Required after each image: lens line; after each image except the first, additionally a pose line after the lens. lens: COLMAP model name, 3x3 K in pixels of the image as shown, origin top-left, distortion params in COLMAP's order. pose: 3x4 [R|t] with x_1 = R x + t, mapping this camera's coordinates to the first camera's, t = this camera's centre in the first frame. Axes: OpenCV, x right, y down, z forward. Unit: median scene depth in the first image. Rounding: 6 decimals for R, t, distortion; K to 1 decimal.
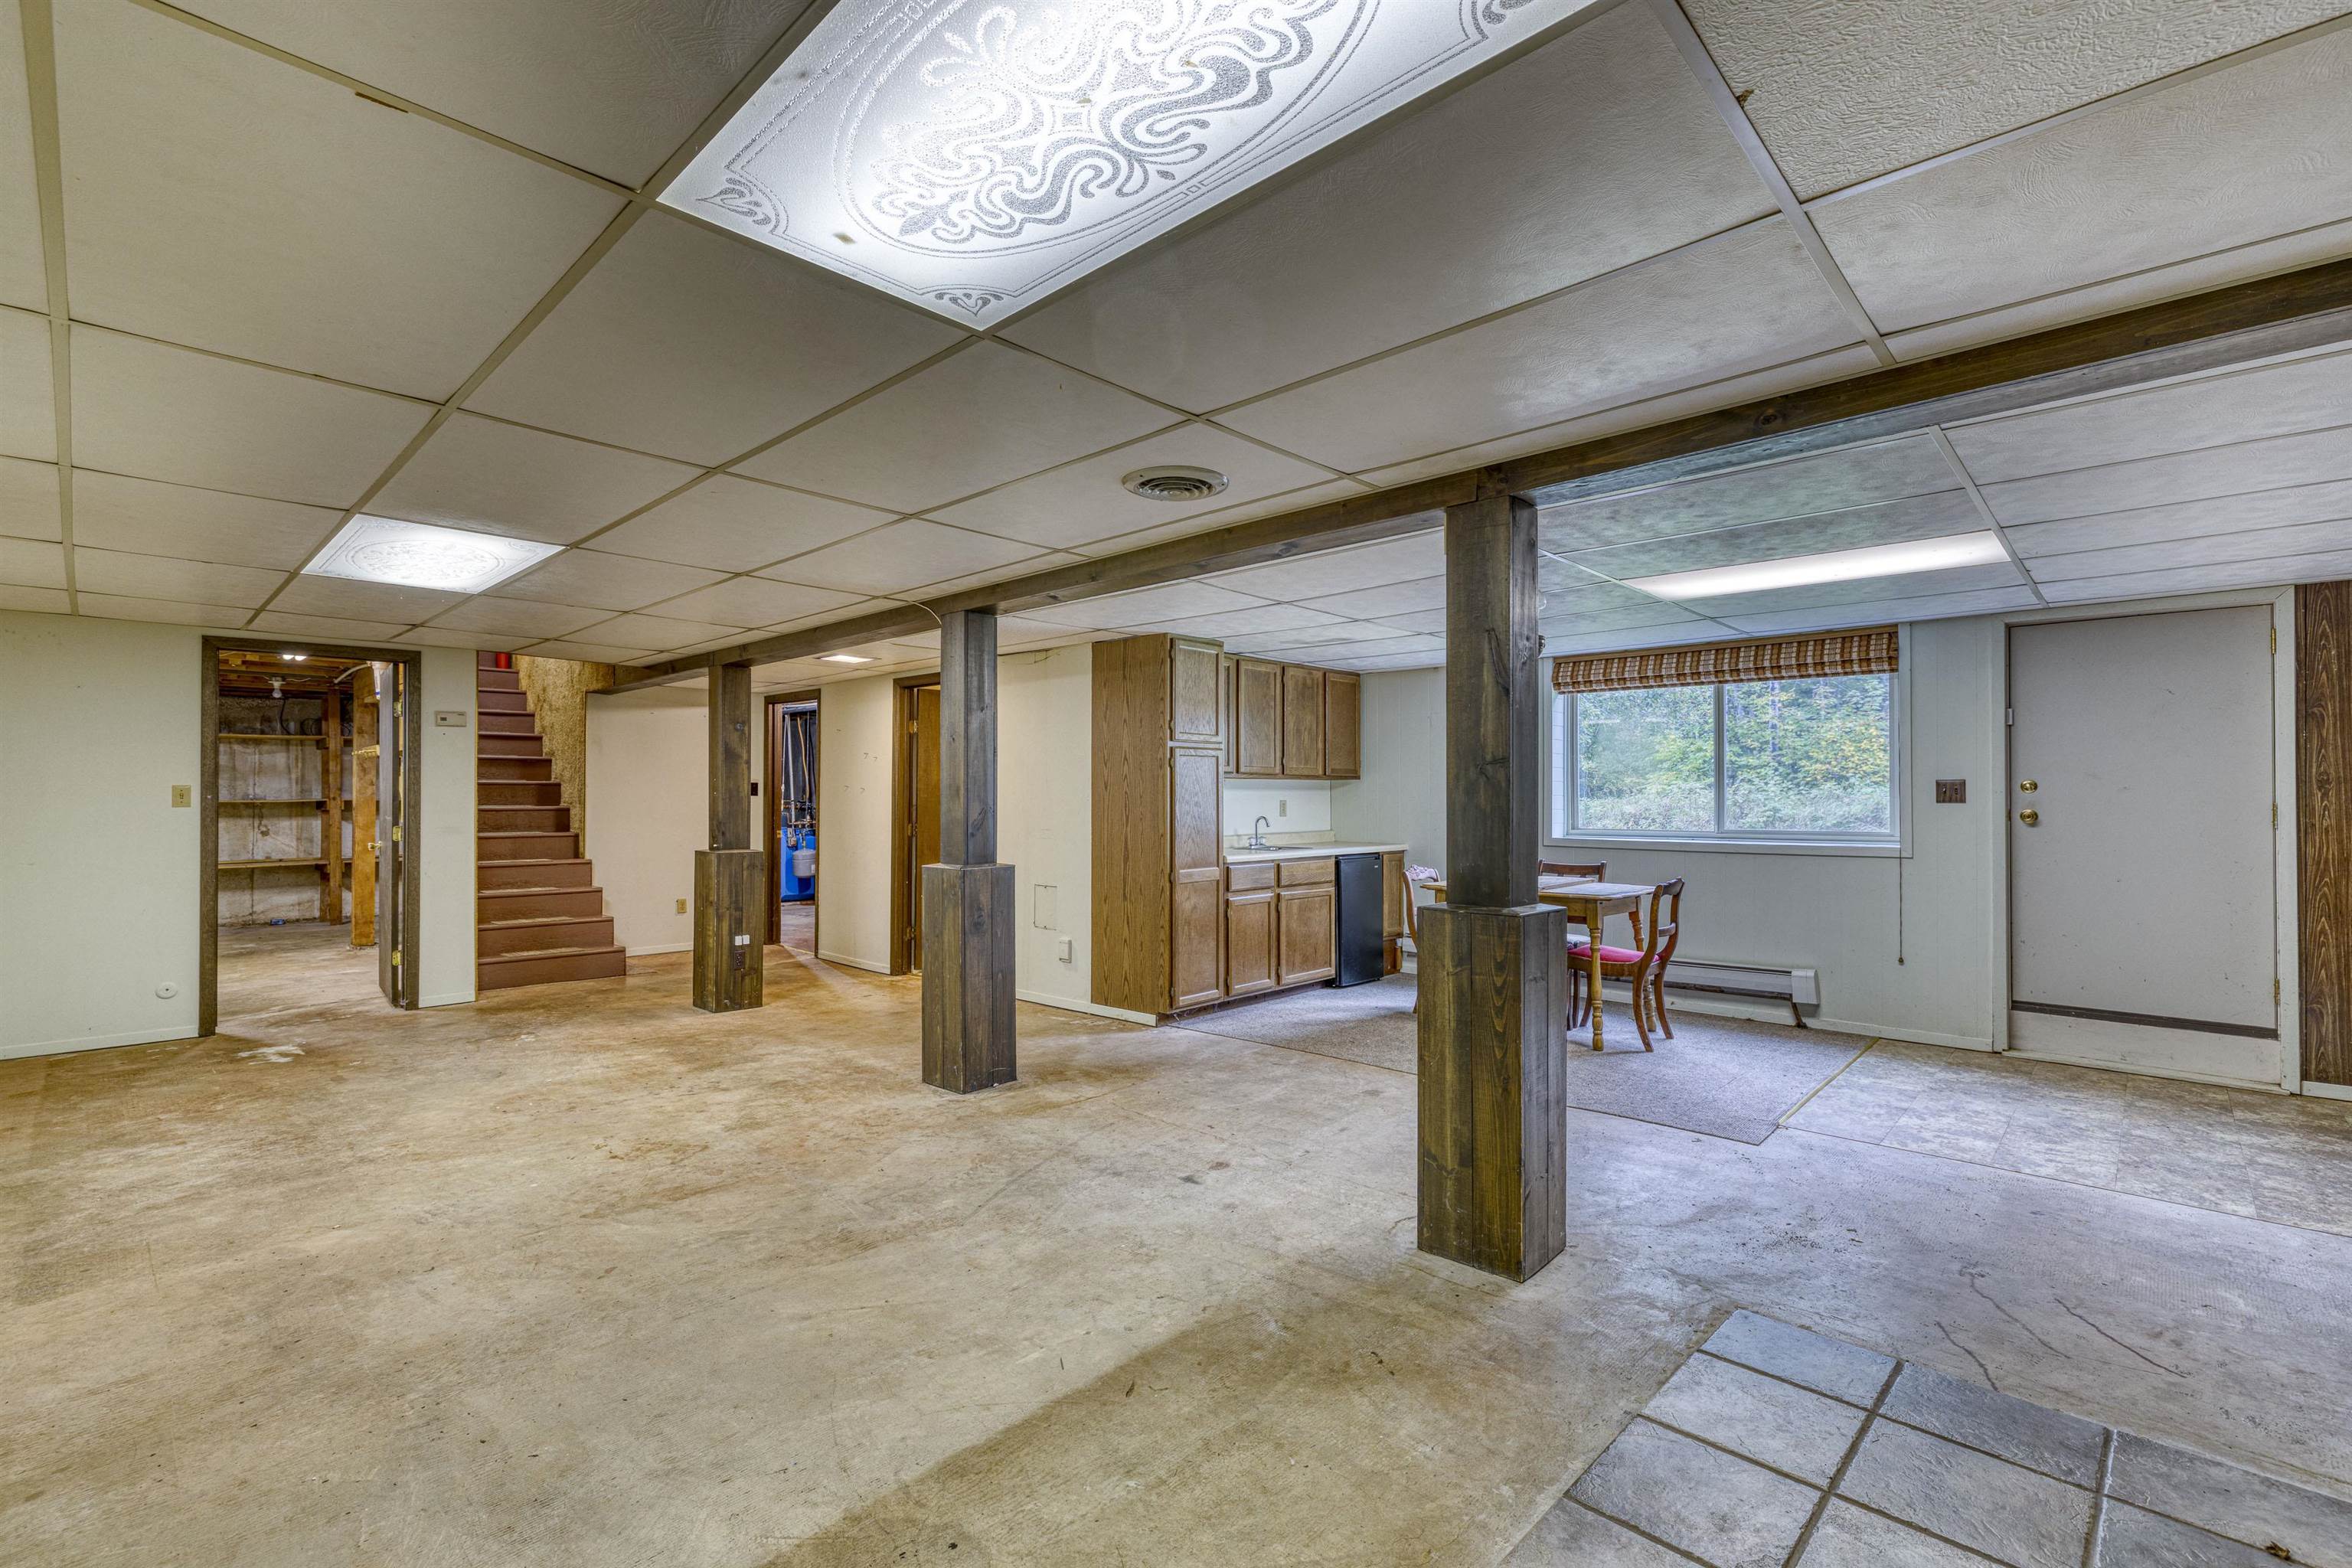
lens RADIAL K [[1031.9, 0, 1163.7], [0, 1031.9, 789.3], [0, 0, 1]] dist [0.001629, 0.000201]
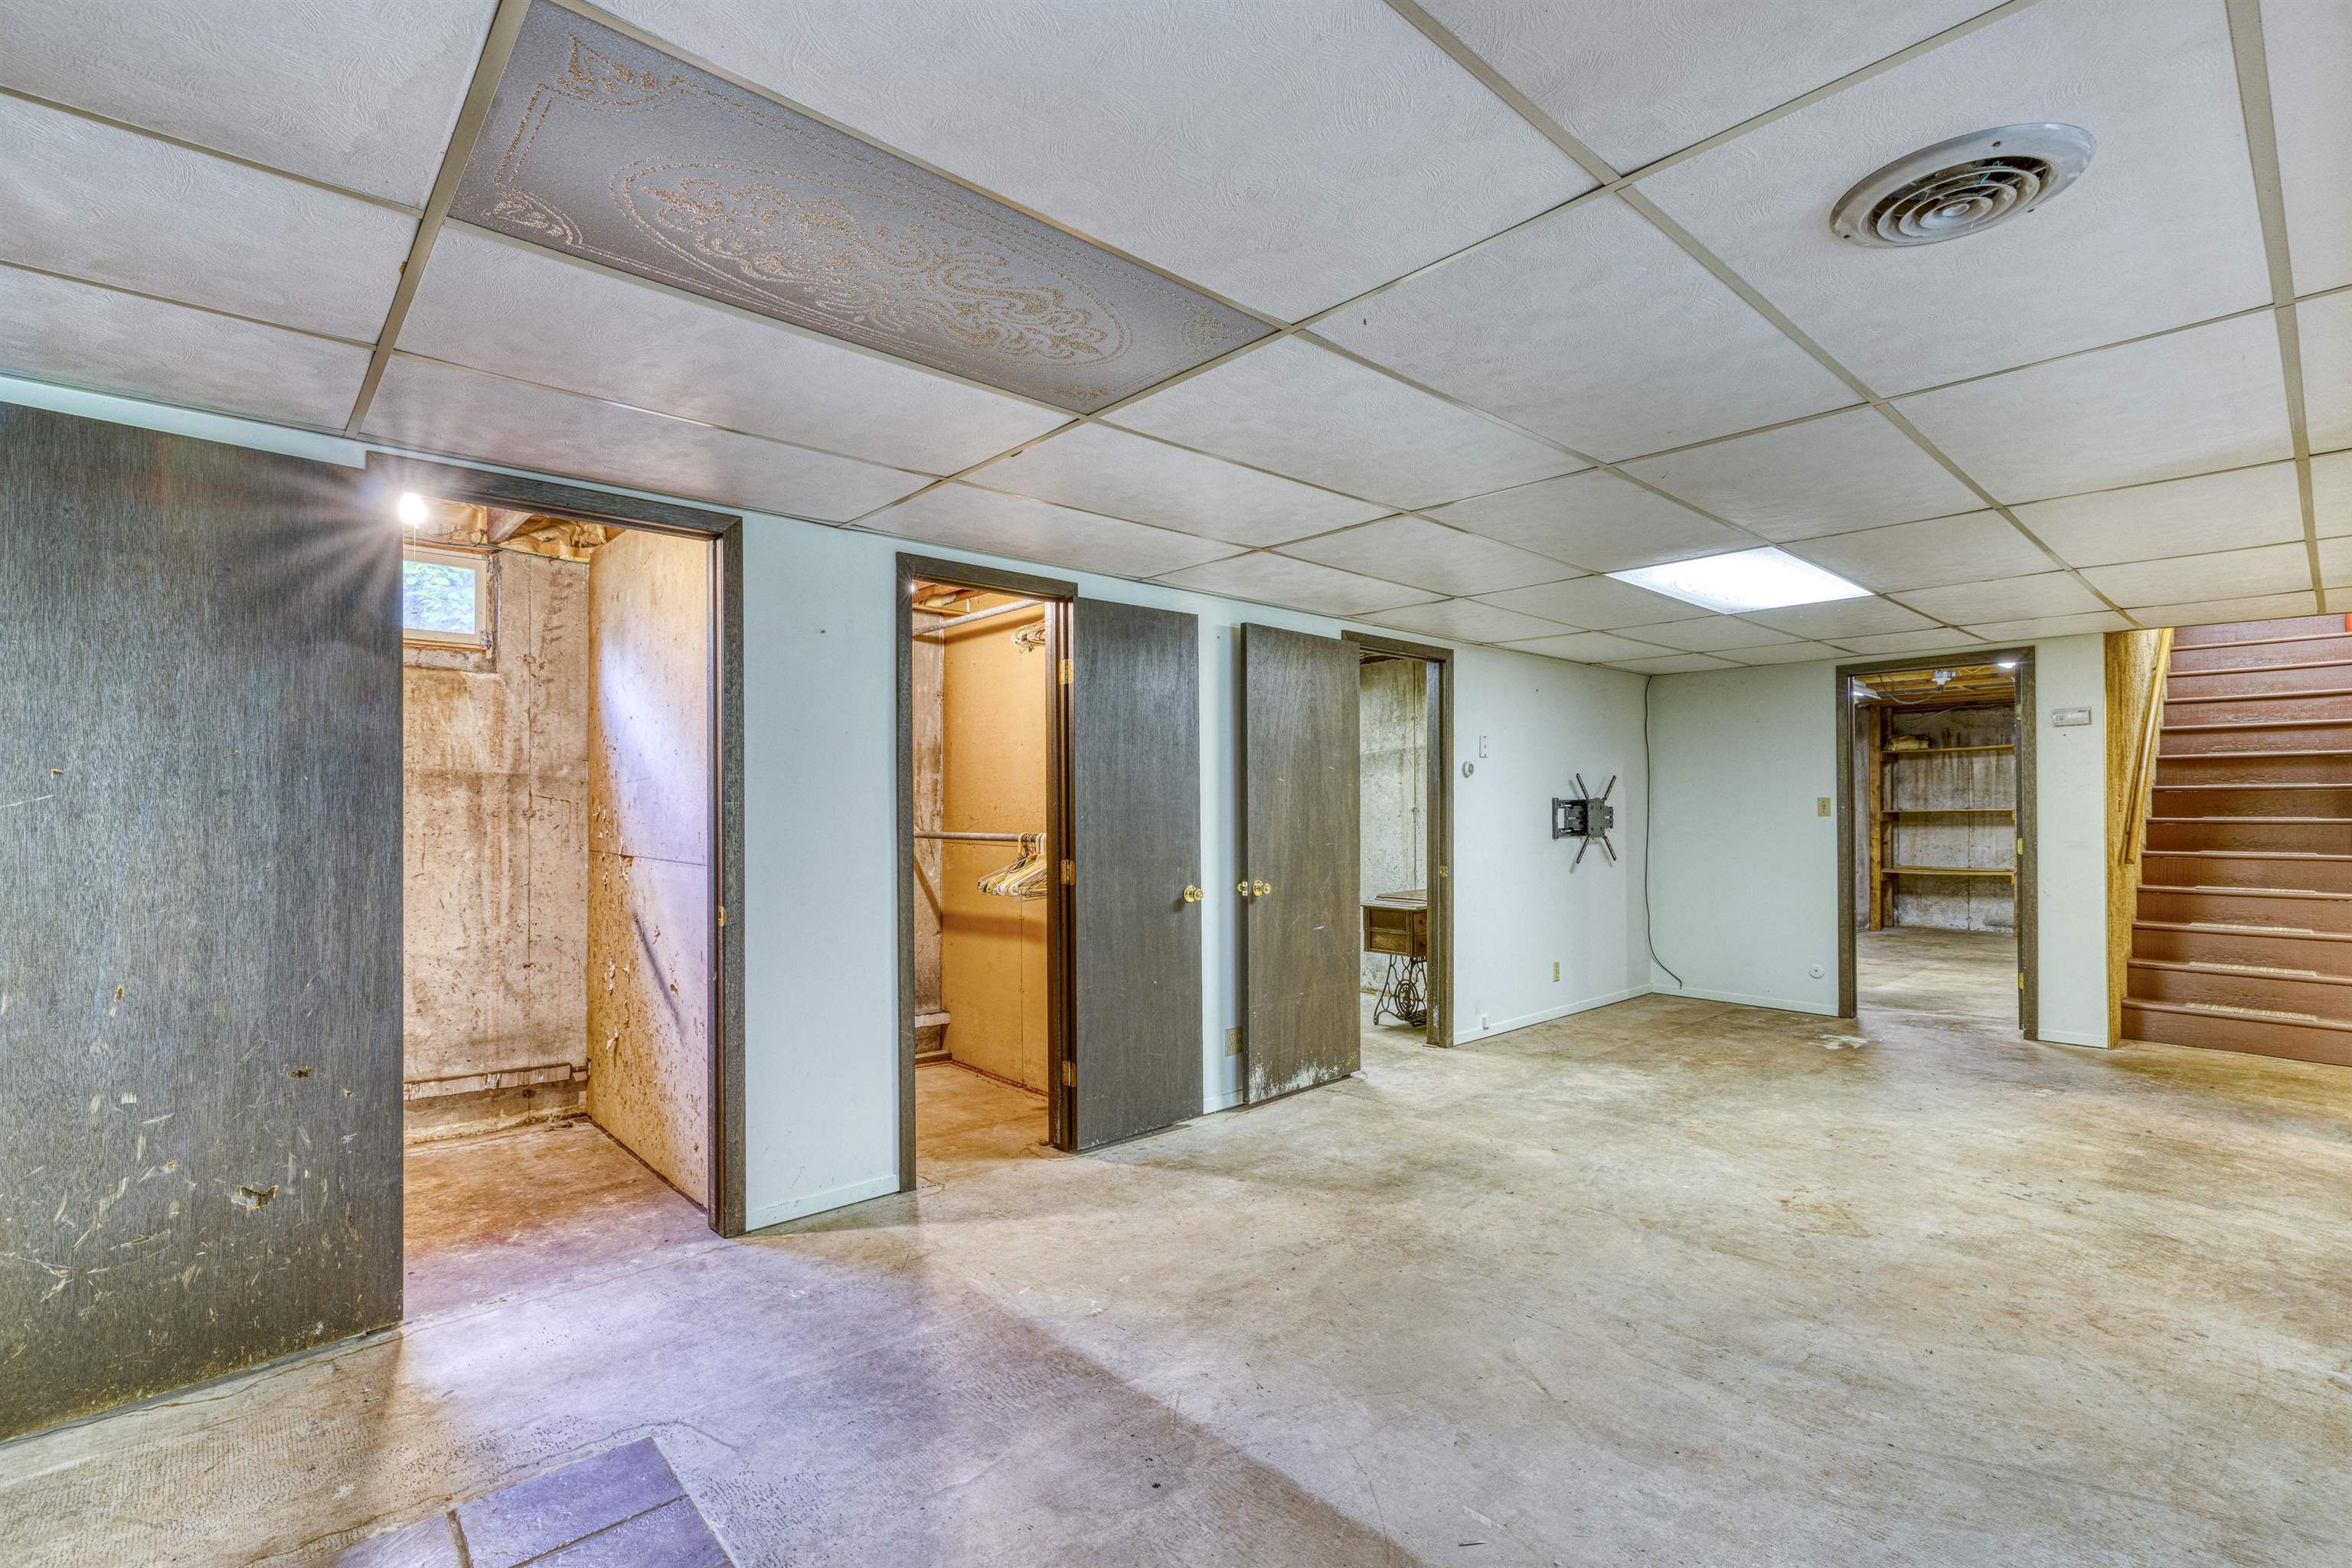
lens RADIAL K [[1065.4, 0, 1172.6], [0, 1065.4, 801.2], [0, 0, 1]] dist [0.000268, 0.000254]
pose [[-0.071837, -0.008638, -0.997379, 0.328800], [0.012900, 0.999871, -0.009588, 0.002258], [0.997333, -0.013555, -0.071716, 0.385583]]
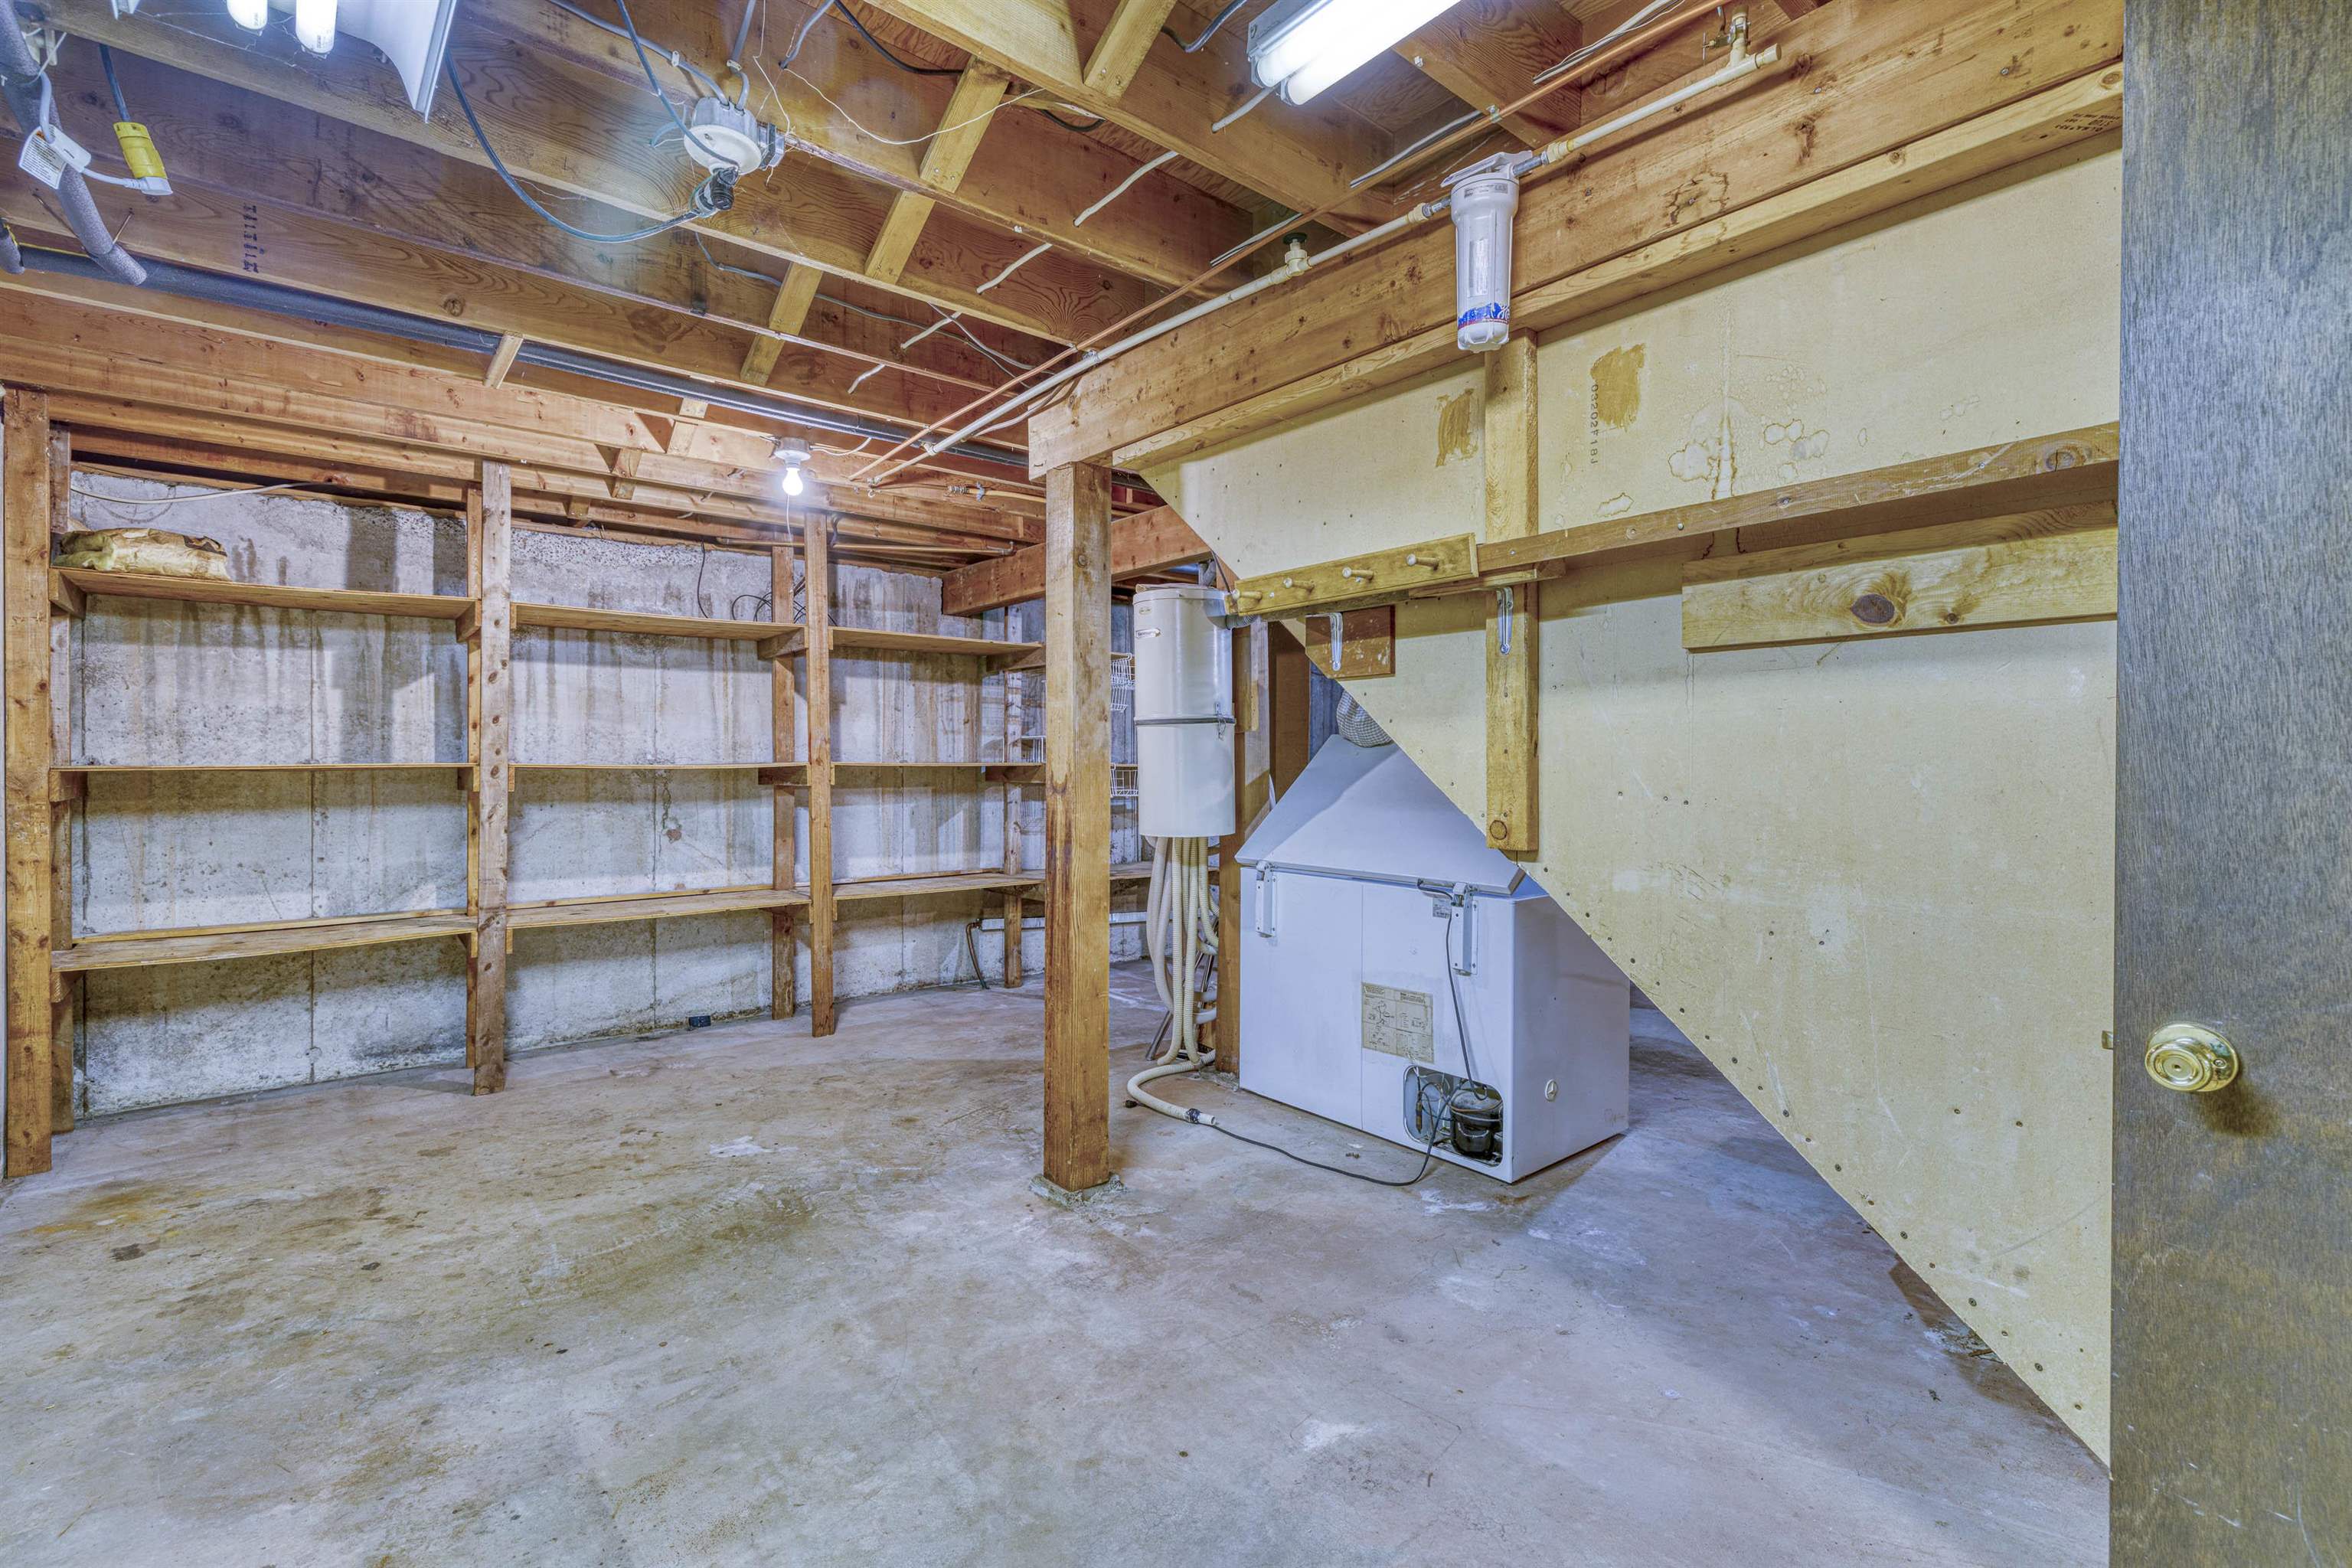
lens RADIAL K [[1046.1, 0, 1164.7], [0, 1046.1, 777.7], [0, 0, 1]] dist [-0.002148, 0.000782]
pose [[0.993880, -0.001650, -0.110457, -1.204998], [0.003686, 0.999827, 0.018227, 0.017456], [0.110408, -0.018523, 0.993714, 1.115170]]
